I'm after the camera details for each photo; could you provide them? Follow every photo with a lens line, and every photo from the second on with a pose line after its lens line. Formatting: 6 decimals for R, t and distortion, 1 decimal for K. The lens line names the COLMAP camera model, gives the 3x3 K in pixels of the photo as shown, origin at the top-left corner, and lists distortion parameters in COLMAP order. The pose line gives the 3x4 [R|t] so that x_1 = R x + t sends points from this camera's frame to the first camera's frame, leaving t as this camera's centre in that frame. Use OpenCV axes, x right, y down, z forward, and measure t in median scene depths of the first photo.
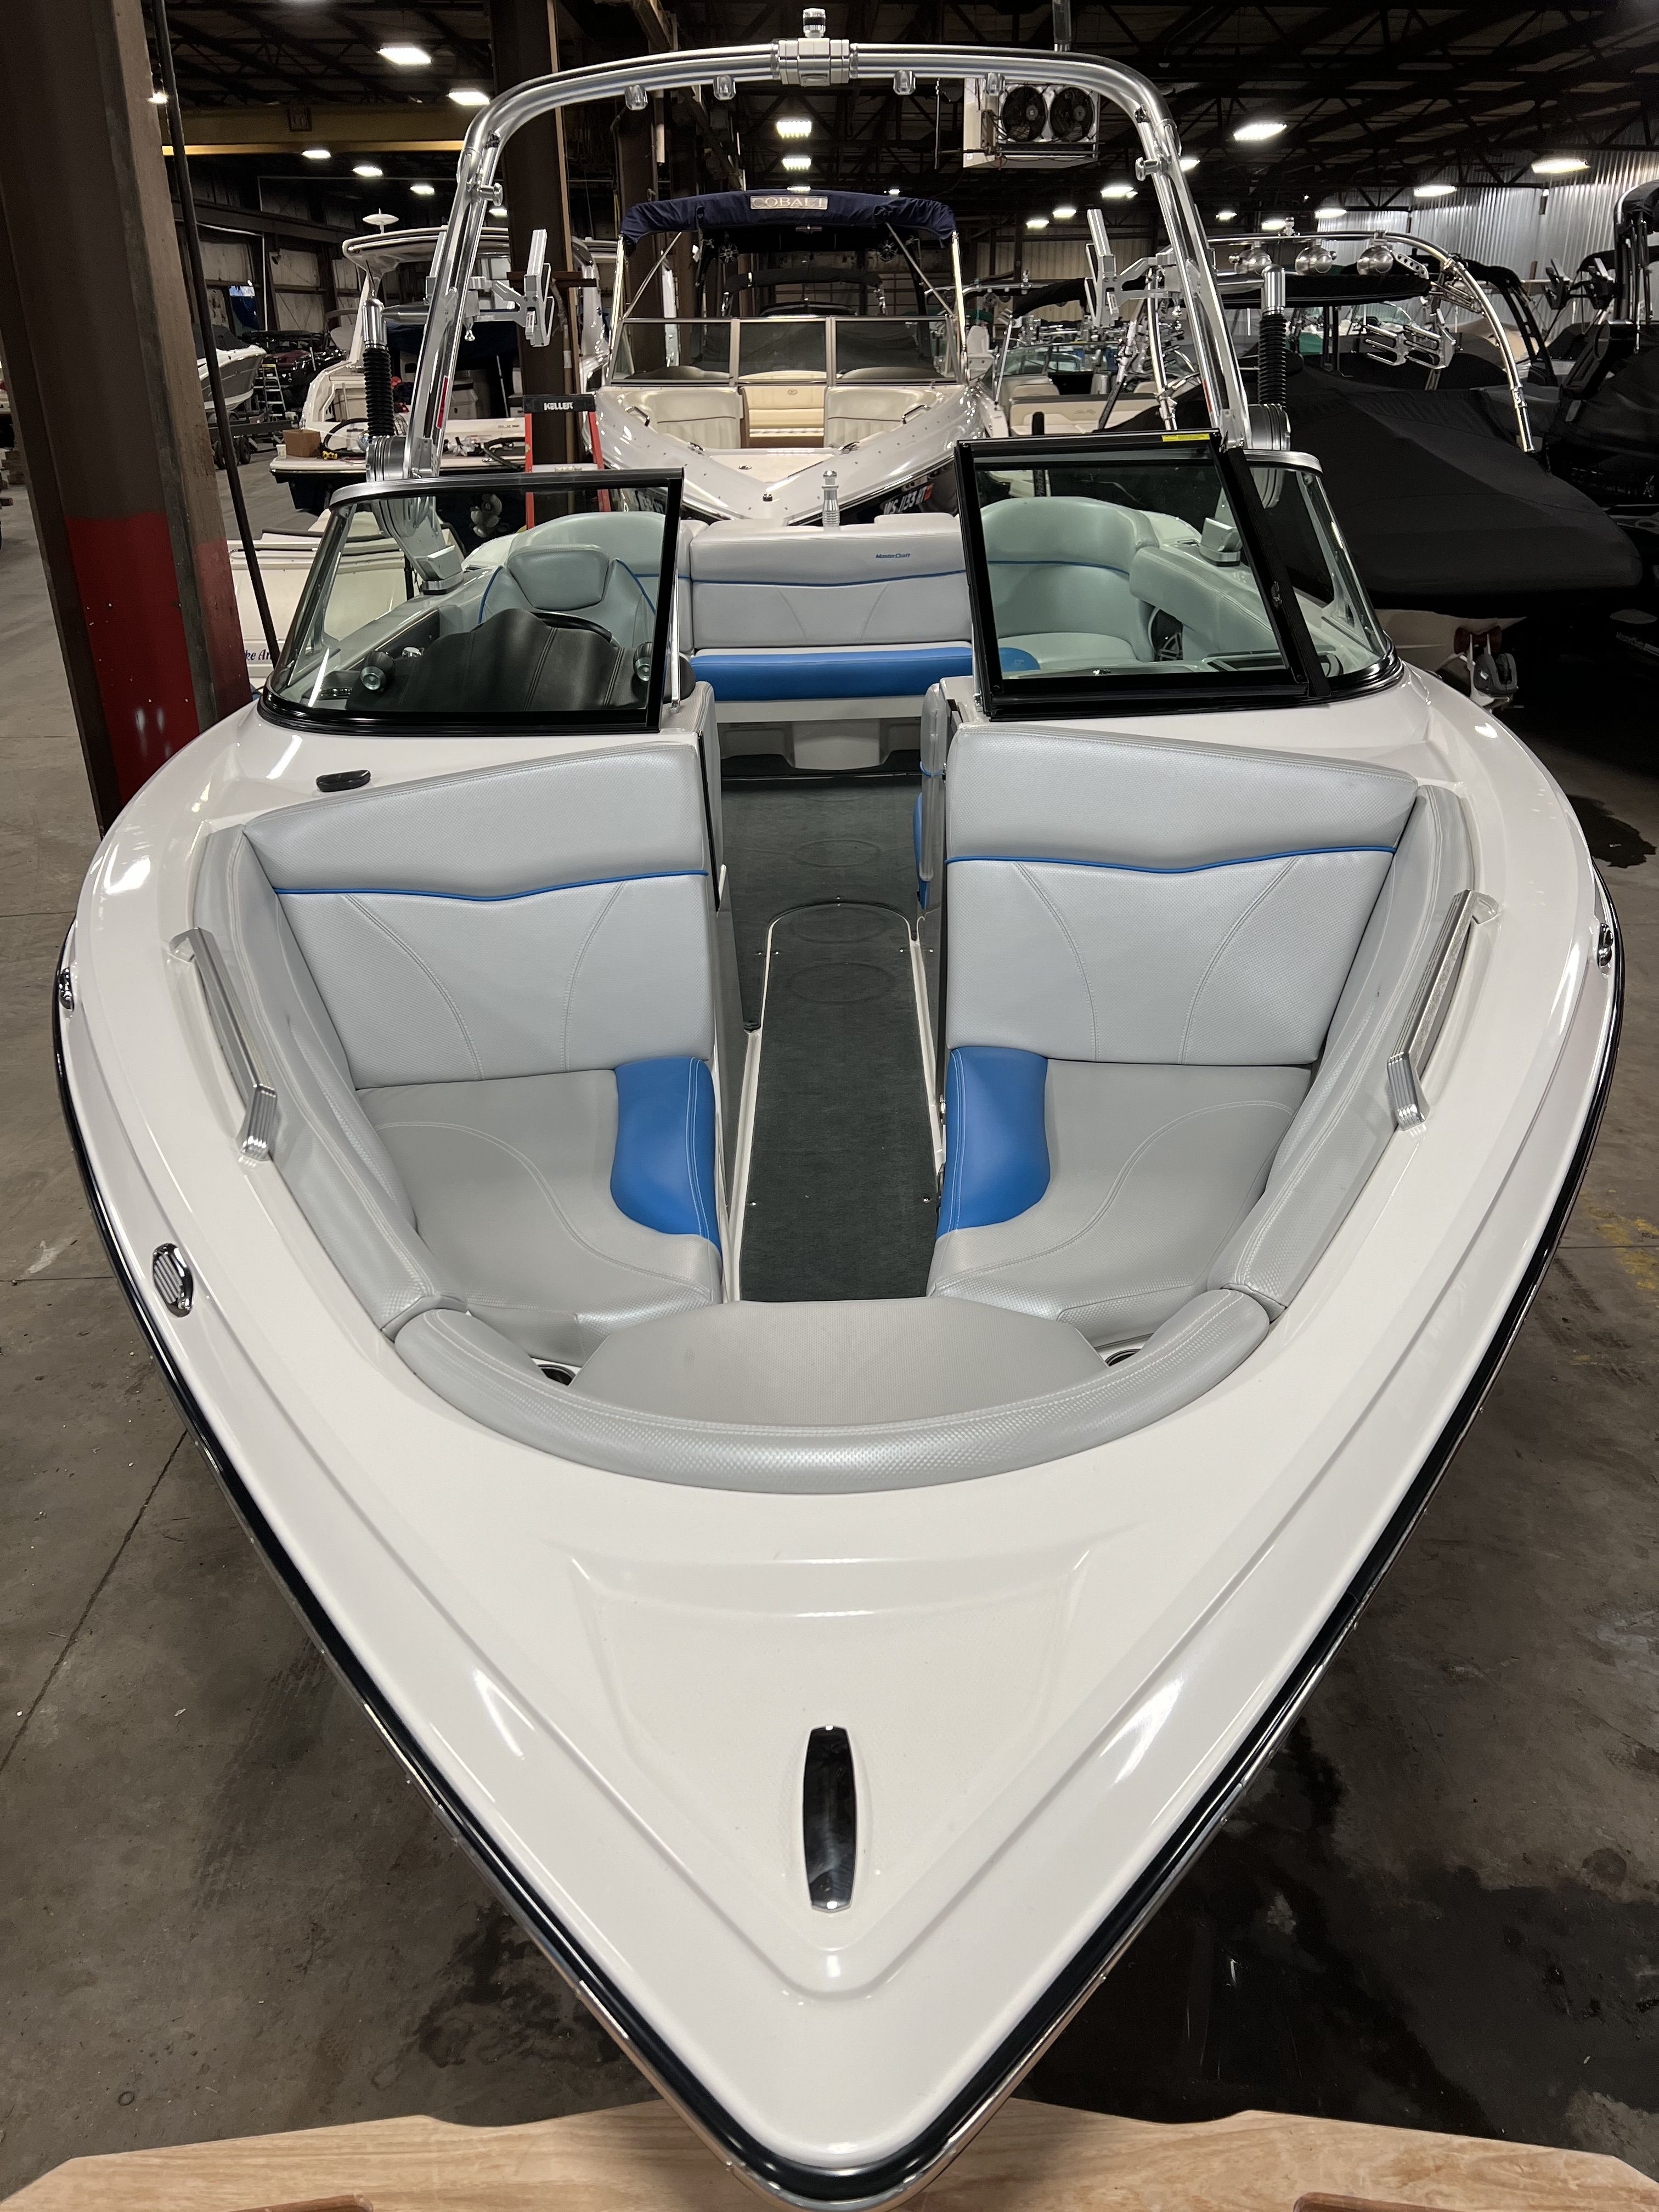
lens RADIAL K [[1728.4, 0, 819.2], [0, 1728.4, 1100.5], [0, 0, 1]] dist [0.078119, -0.100010]
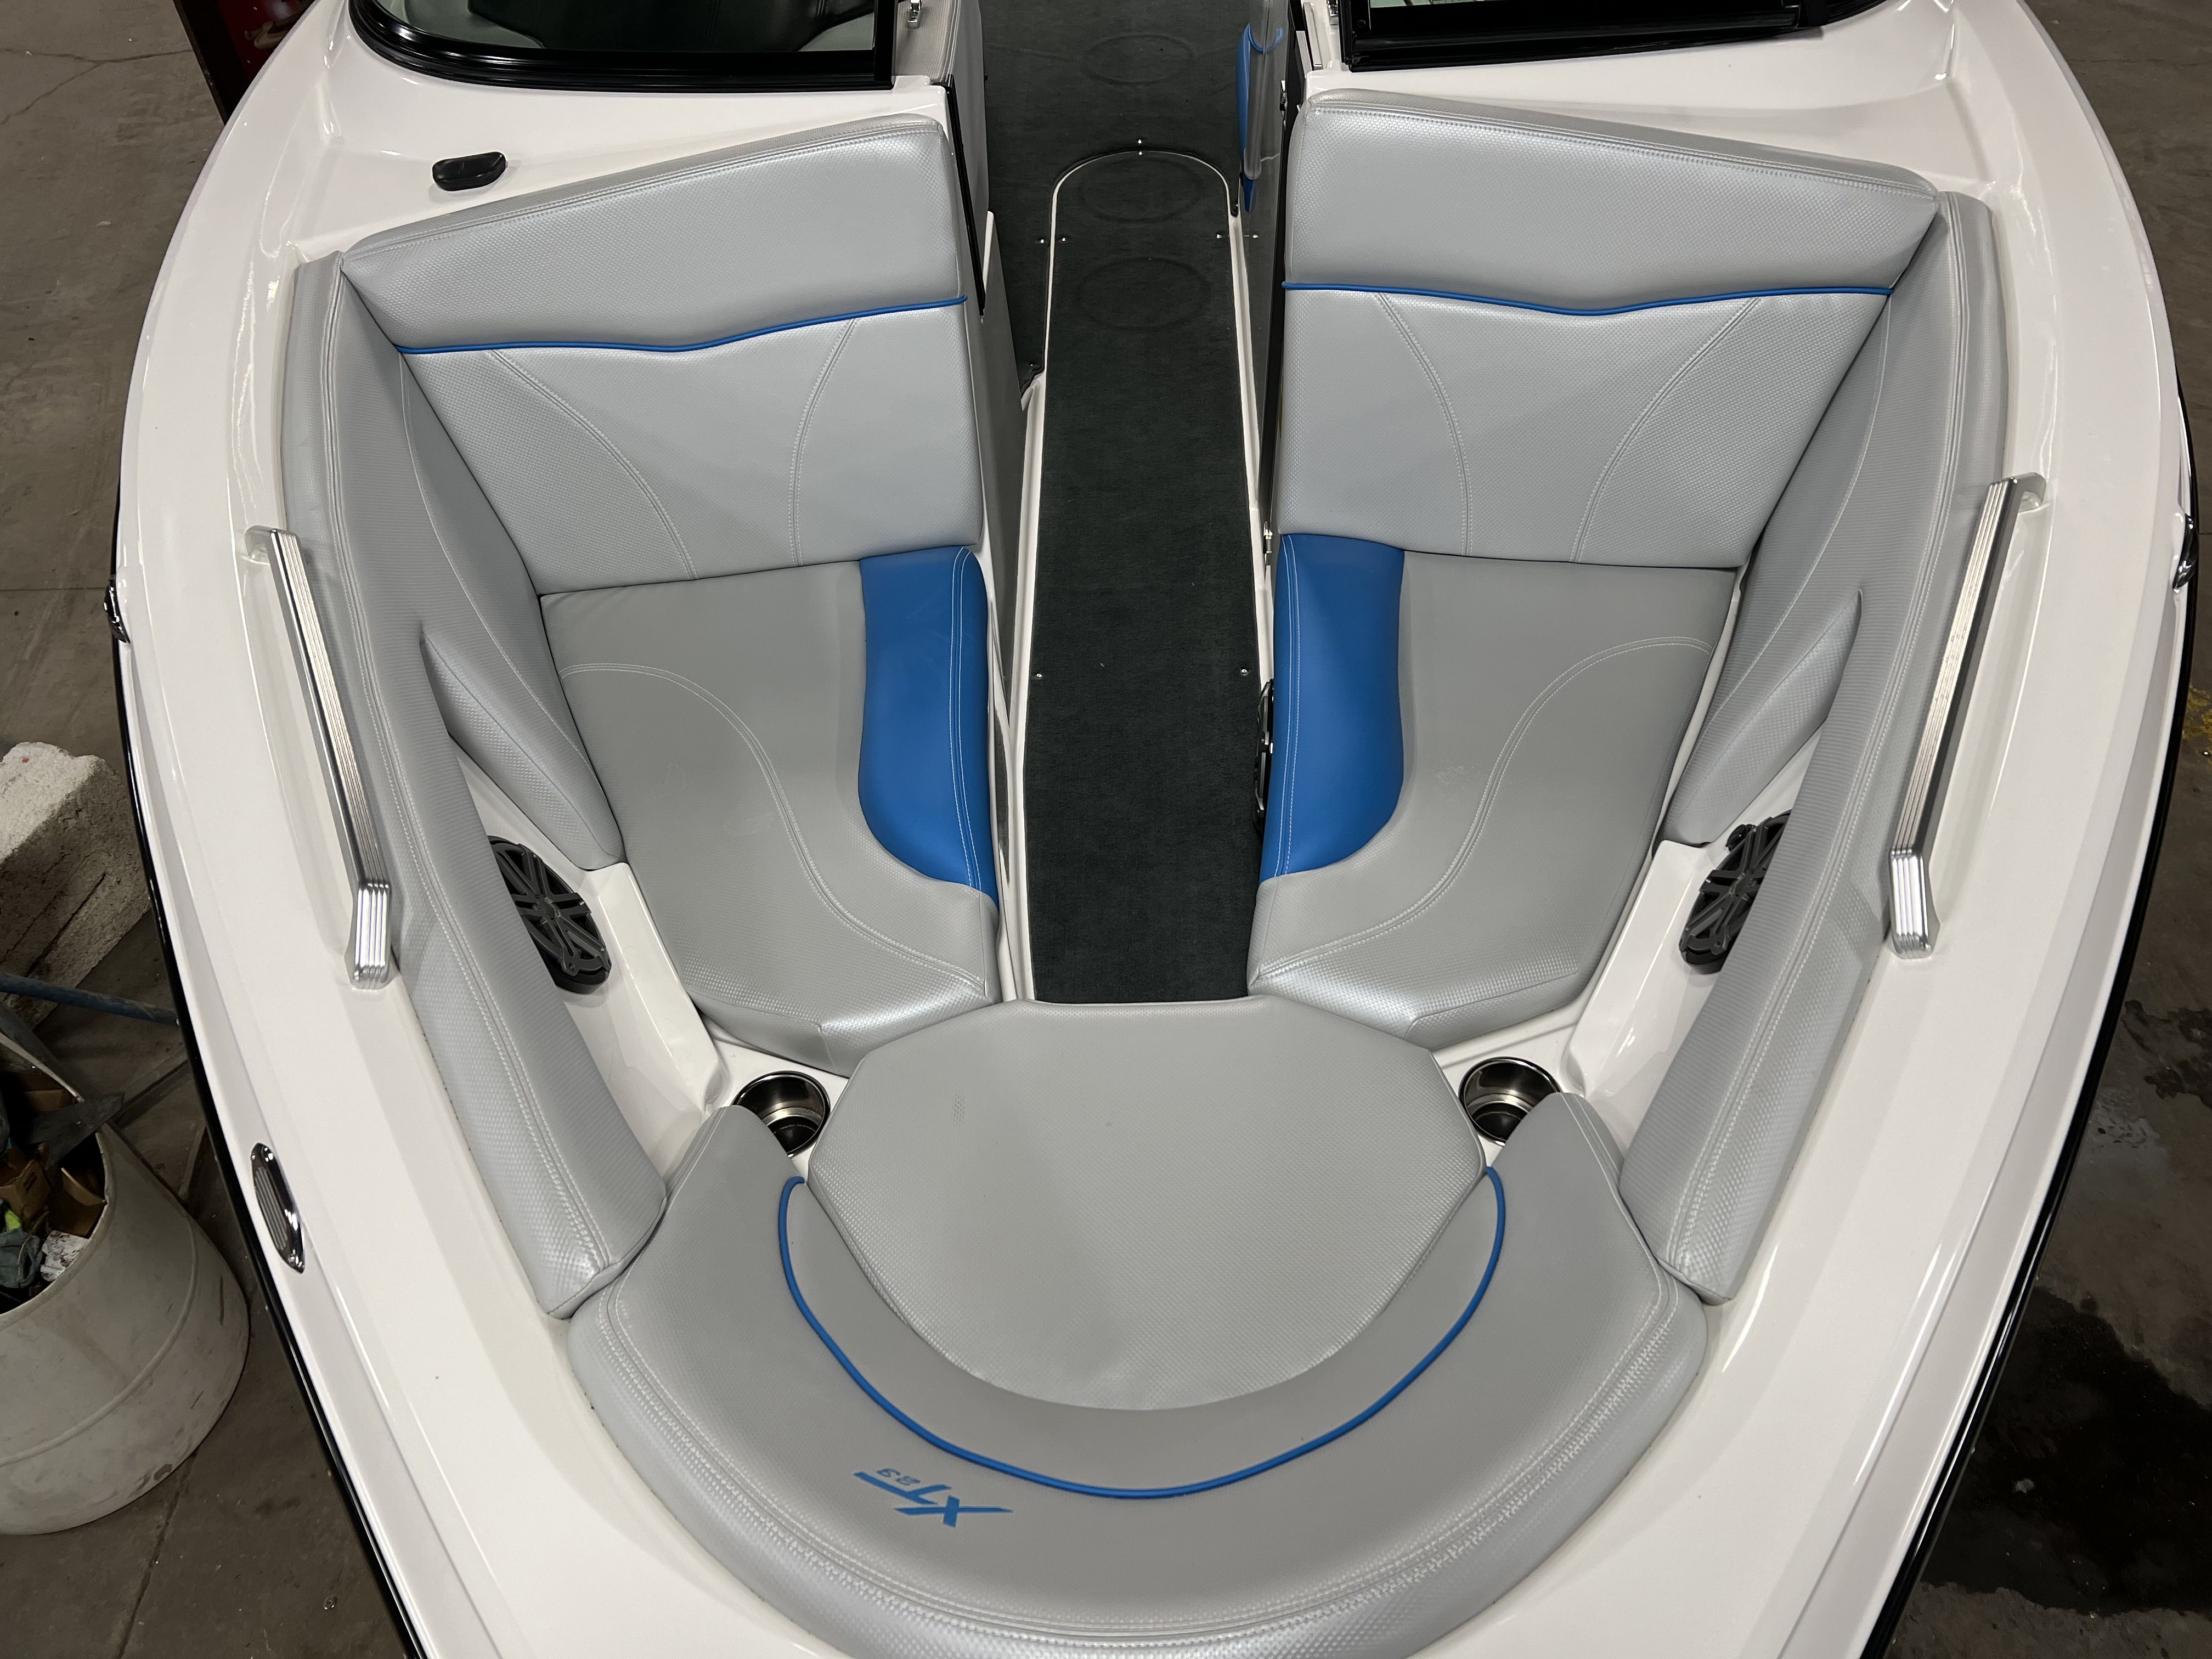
lens RADIAL K [[1724.2, 0, 1103.1], [0, 1724.2, 829.4], [0, 0, 1]] dist [0.050771, -0.052591]
pose [[0.999917, -0.005239, -0.011749, 0.003100], [0.009375, 0.922158, 0.386701, -0.214540], [0.008809, -0.386779, 0.922130, 0.218334]]
